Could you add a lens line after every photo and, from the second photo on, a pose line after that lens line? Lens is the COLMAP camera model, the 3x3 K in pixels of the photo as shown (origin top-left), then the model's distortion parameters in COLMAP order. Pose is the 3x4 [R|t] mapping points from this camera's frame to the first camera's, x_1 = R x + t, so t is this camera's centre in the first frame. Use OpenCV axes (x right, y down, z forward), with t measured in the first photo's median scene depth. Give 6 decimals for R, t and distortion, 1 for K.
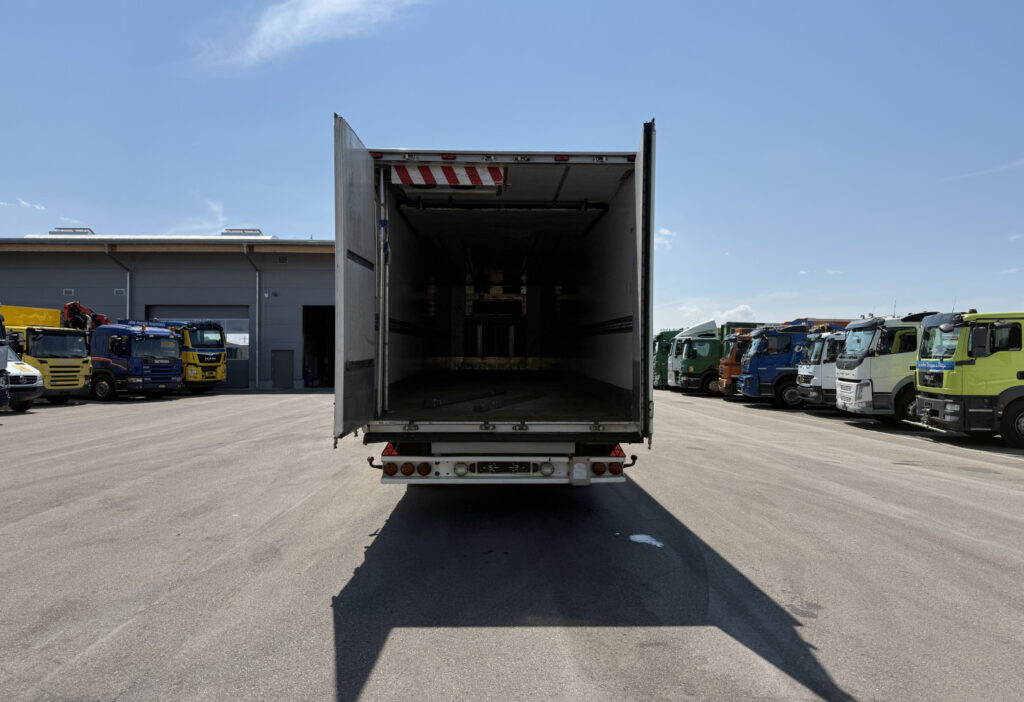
lens RADIAL K [[757.8, 0, 512.0], [0, 757.8, 351.0], [0, 0, 1]] dist [0.041113, -0.001635]
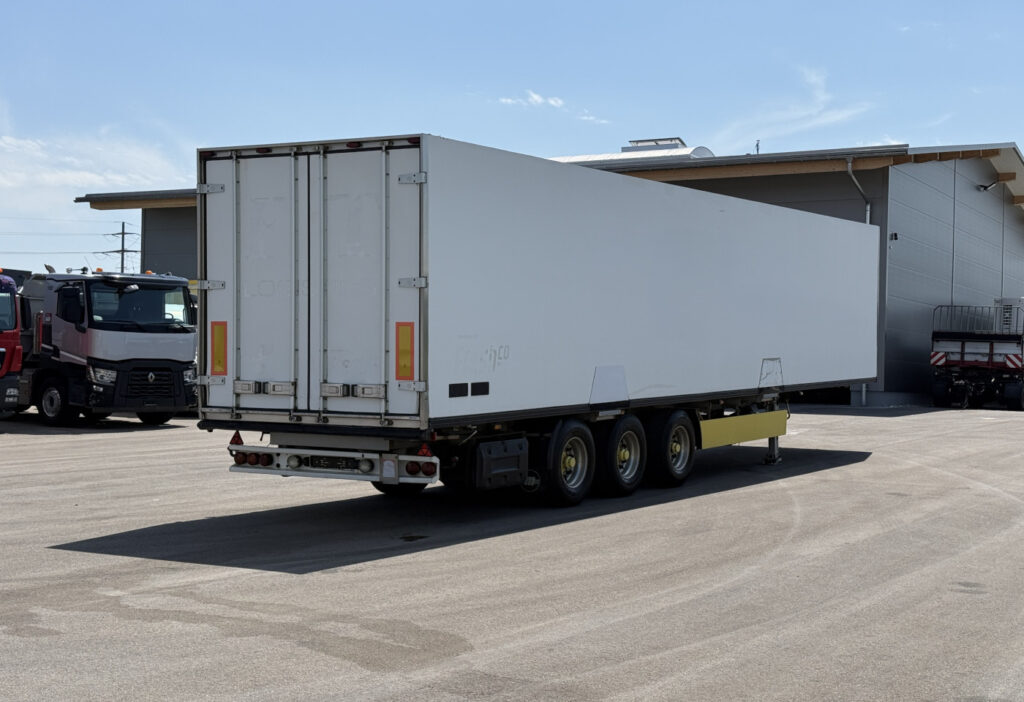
lens RADIAL K [[1462.2, 0, 512.0], [0, 1462.2, 351.0], [0, 0, 1]] dist [0.131443, -0.022126]
pose [[0.848799, 0.008557, -0.528647, 0.380026], [-0.003035, 0.999931, 0.011312, -0.003167], [0.528707, -0.007997, 0.848766, -0.149521]]
